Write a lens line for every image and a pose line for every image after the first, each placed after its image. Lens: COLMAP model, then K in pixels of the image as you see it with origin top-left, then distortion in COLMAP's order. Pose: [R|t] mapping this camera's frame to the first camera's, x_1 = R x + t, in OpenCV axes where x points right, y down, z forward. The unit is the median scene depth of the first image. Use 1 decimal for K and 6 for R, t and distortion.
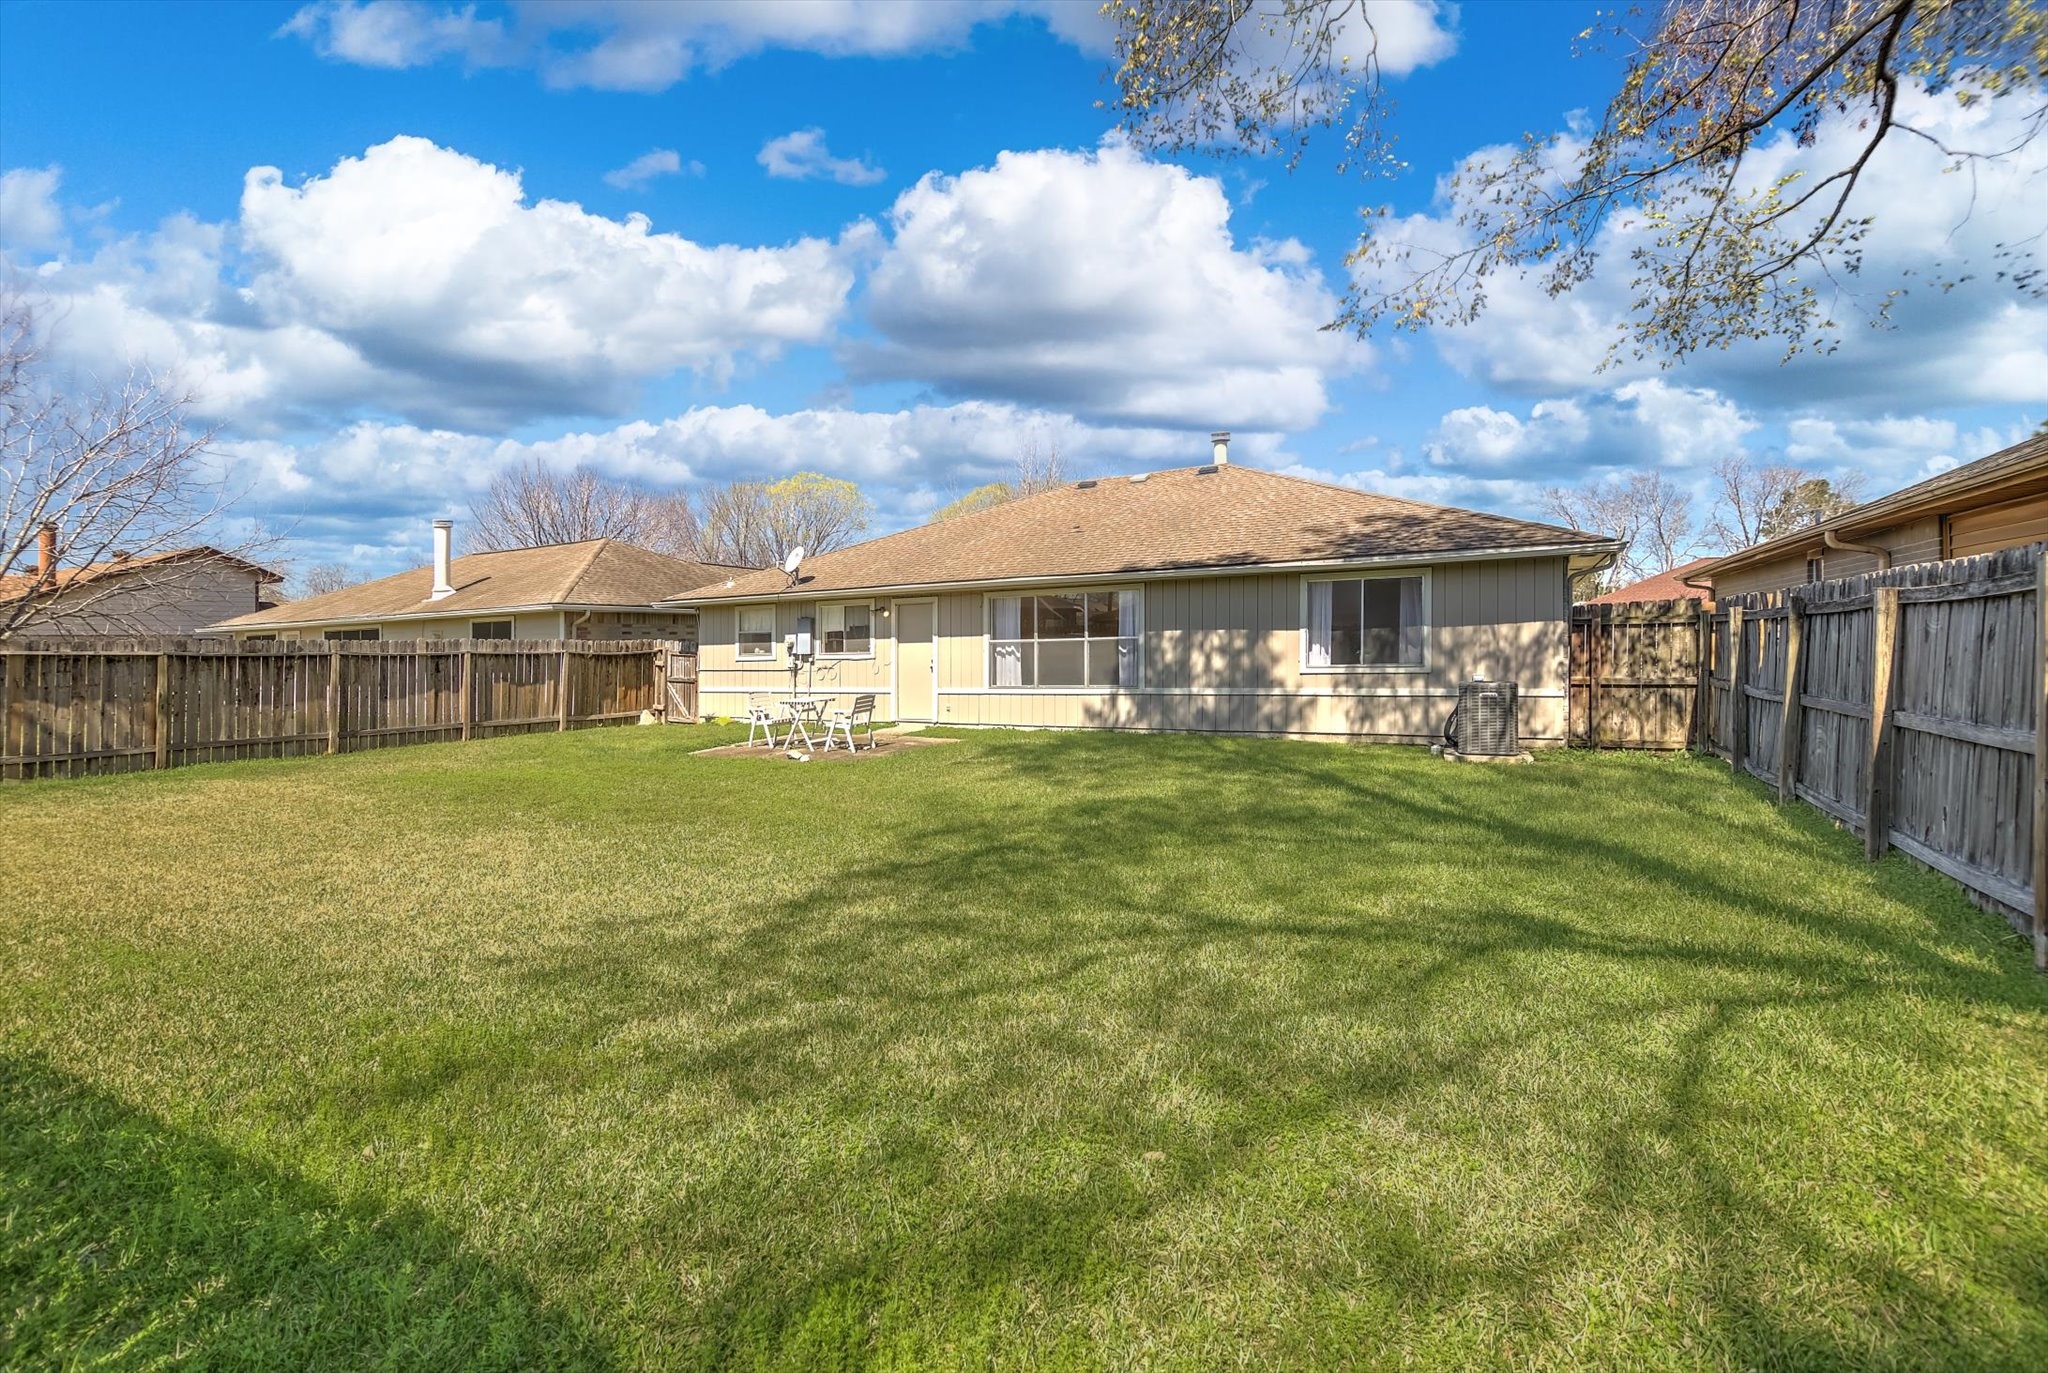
lens RADIAL K [[901.0, 0, 1014.0], [0, 901.0, 646.8], [0, 0, 1]] dist [0.002383, 0.000301]
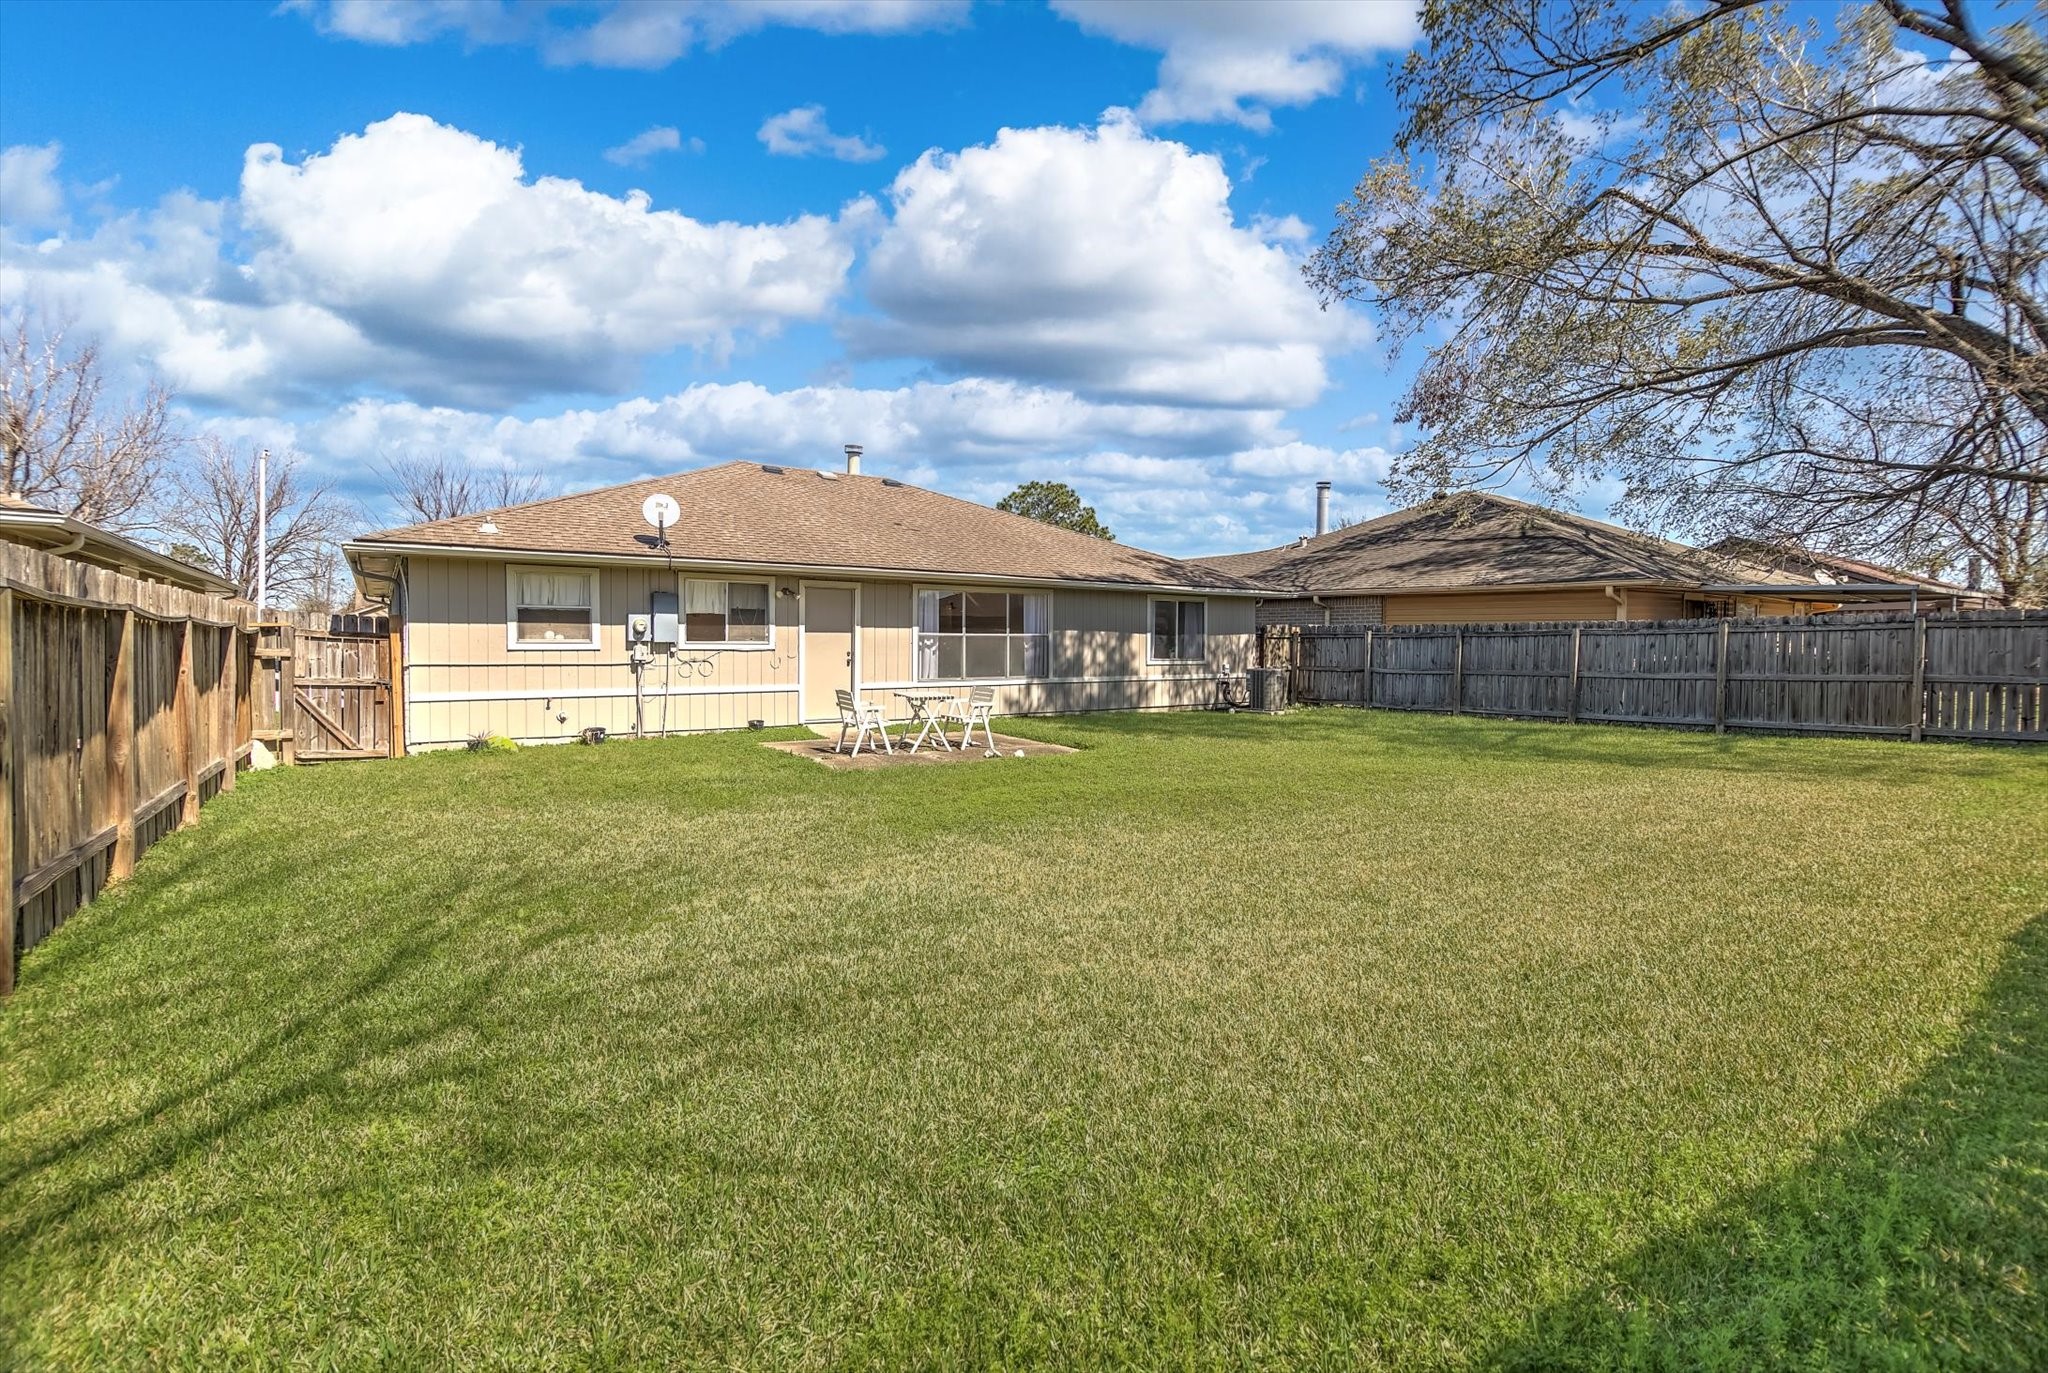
lens RADIAL K [[901.0, 0, 1014.0], [0, 901.0, 646.8], [0, 0, 1]] dist [0.002383, 0.000301]
pose [[0.448802, 0.019550, 0.893417, -0.935231], [-0.015009, 0.999785, -0.014338, 0.022411], [-0.893505, -0.006974, 0.448999, 0.512823]]
